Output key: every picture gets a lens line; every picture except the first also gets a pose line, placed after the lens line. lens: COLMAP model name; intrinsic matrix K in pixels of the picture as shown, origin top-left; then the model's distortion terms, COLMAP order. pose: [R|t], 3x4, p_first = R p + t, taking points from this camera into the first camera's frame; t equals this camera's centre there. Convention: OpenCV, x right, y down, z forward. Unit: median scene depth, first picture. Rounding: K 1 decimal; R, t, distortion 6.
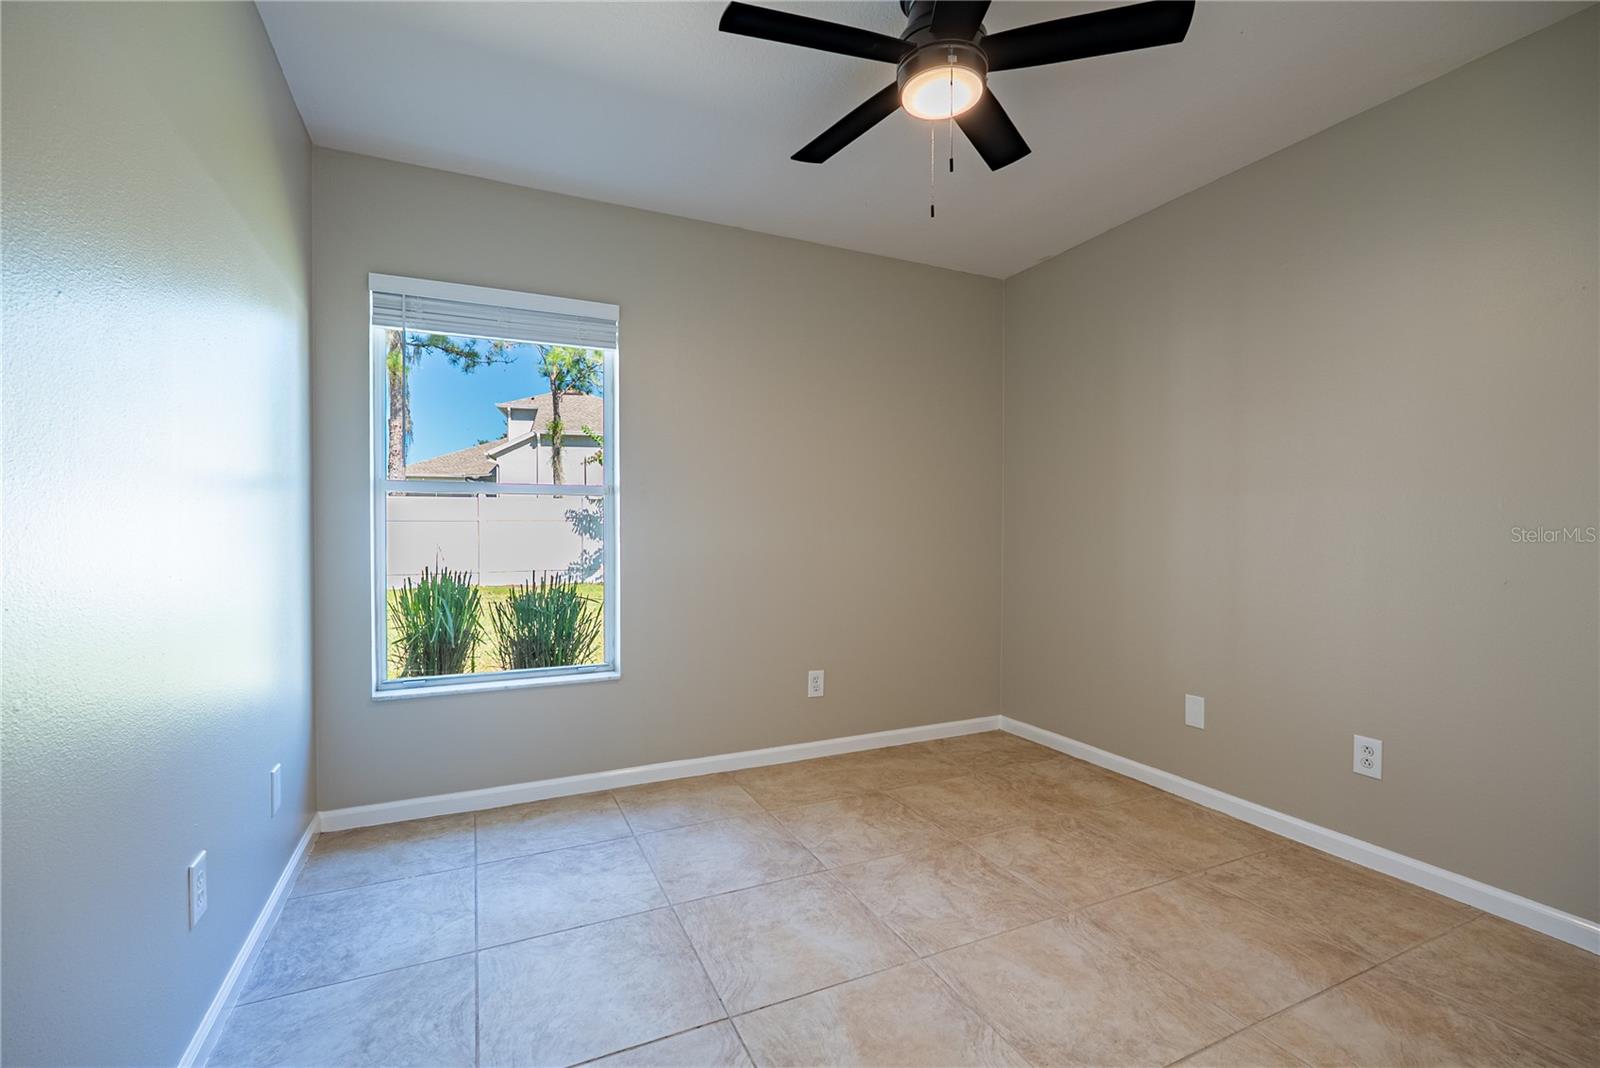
lens RADIAL K [[702.1, 0, 802.4], [0, 702.1, 534.6], [0, 0, 1]] dist [-0.003114, 0.000049]
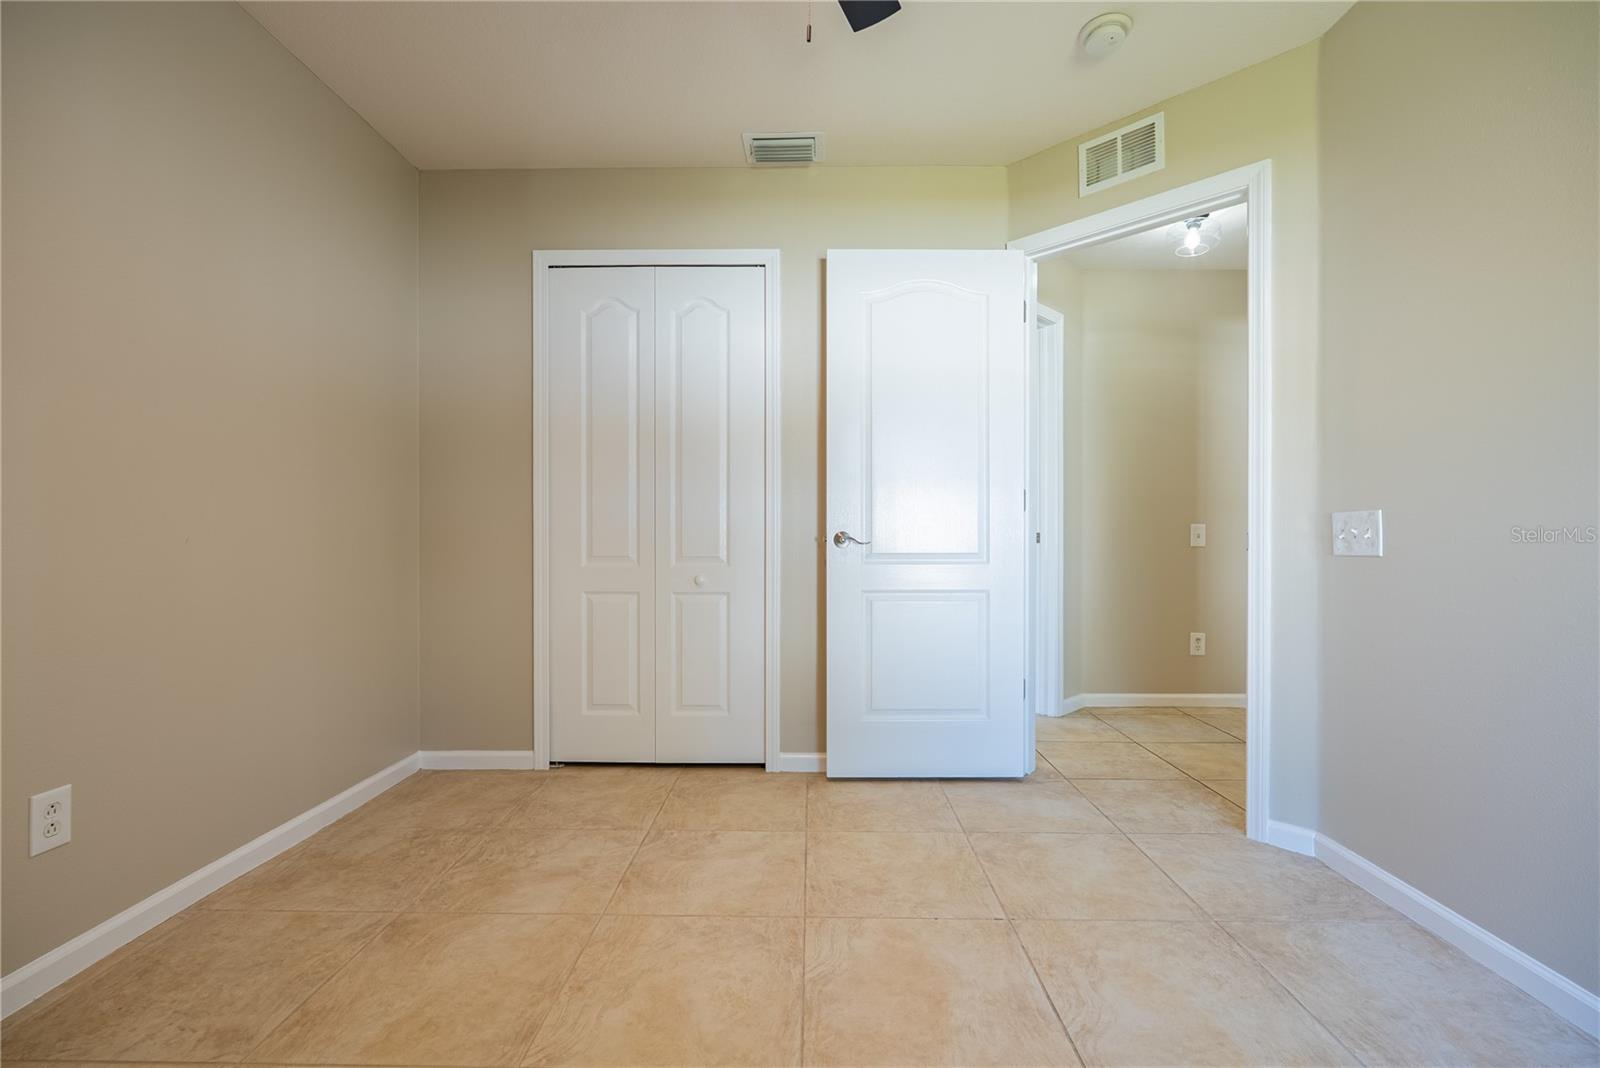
lens RADIAL K [[702.1, 0, 802.4], [0, 702.1, 534.6], [0, 0, 1]] dist [-0.003114, 0.000049]
pose [[-0.899158, -0.004285, 0.437603, -0.126176], [0.000060, 0.999951, 0.009916, 0.052391], [-0.437624, 0.008943, -0.899114, 1.490757]]
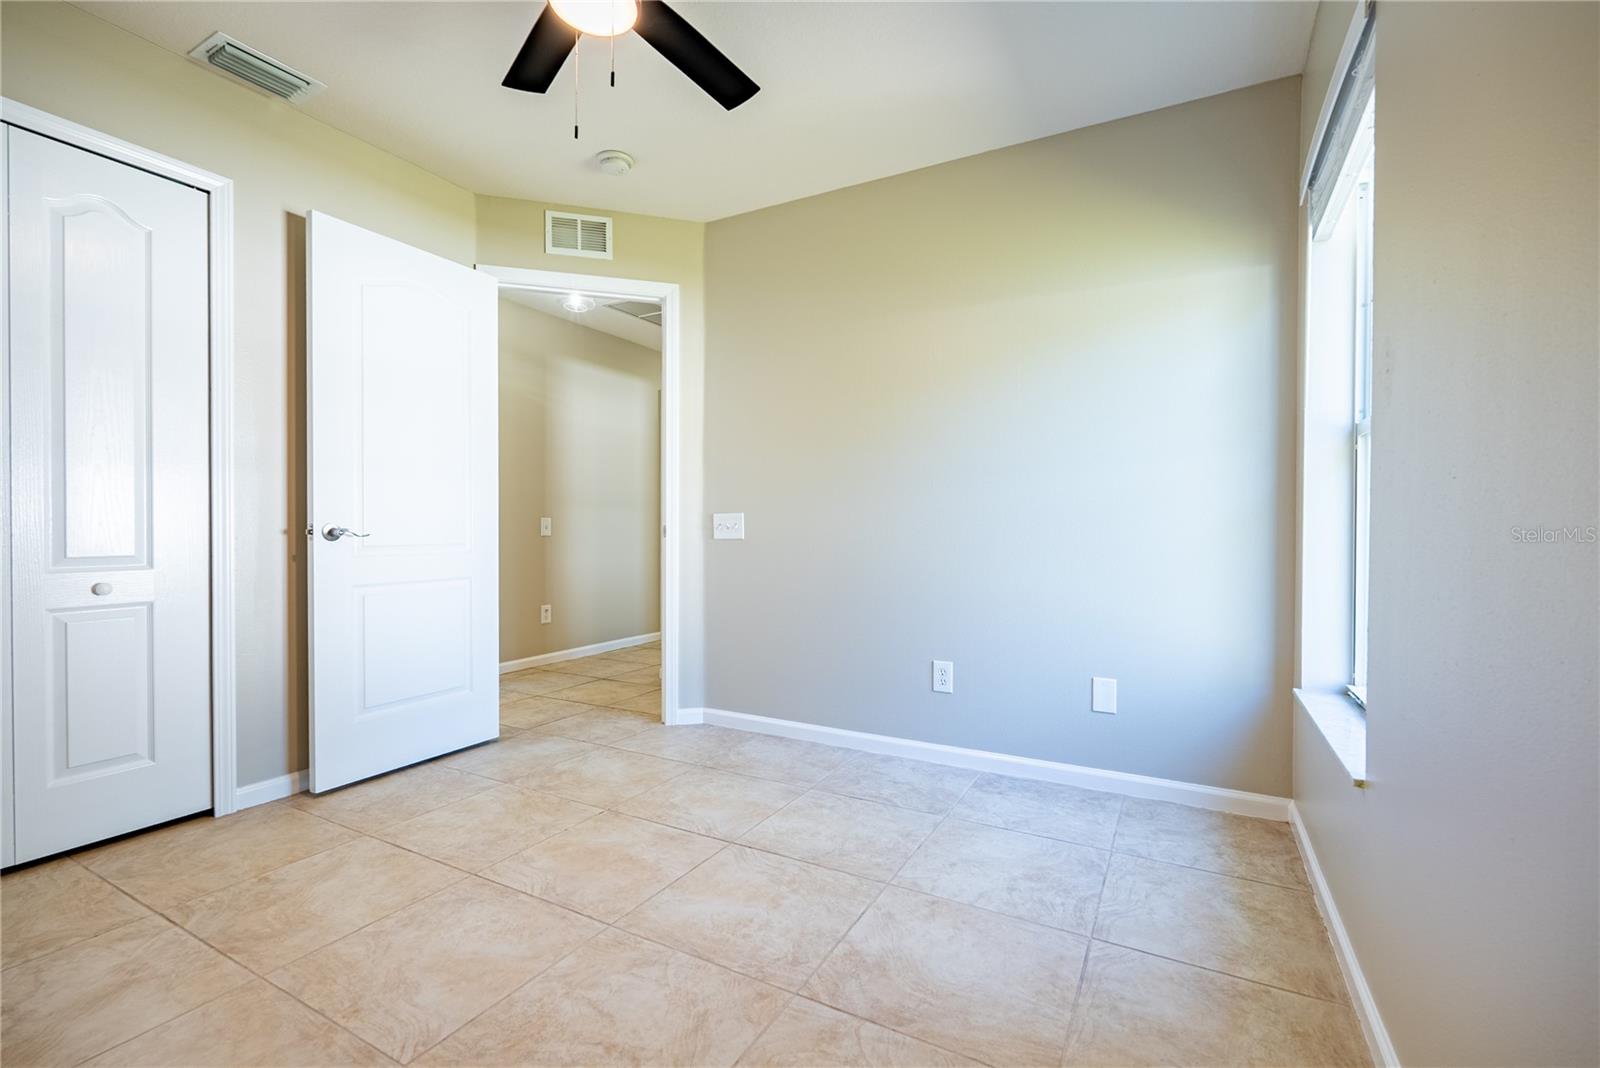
lens RADIAL K [[702.1, 0, 802.4], [0, 702.1, 534.6], [0, 0, 1]] dist [-0.003114, 0.000049]
pose [[-0.808674, 0.002270, -0.588252, 0.474269], [-0.009703, 0.999805, 0.017197, 0.050090], [0.588177, 0.019615, -0.808495, 1.752810]]
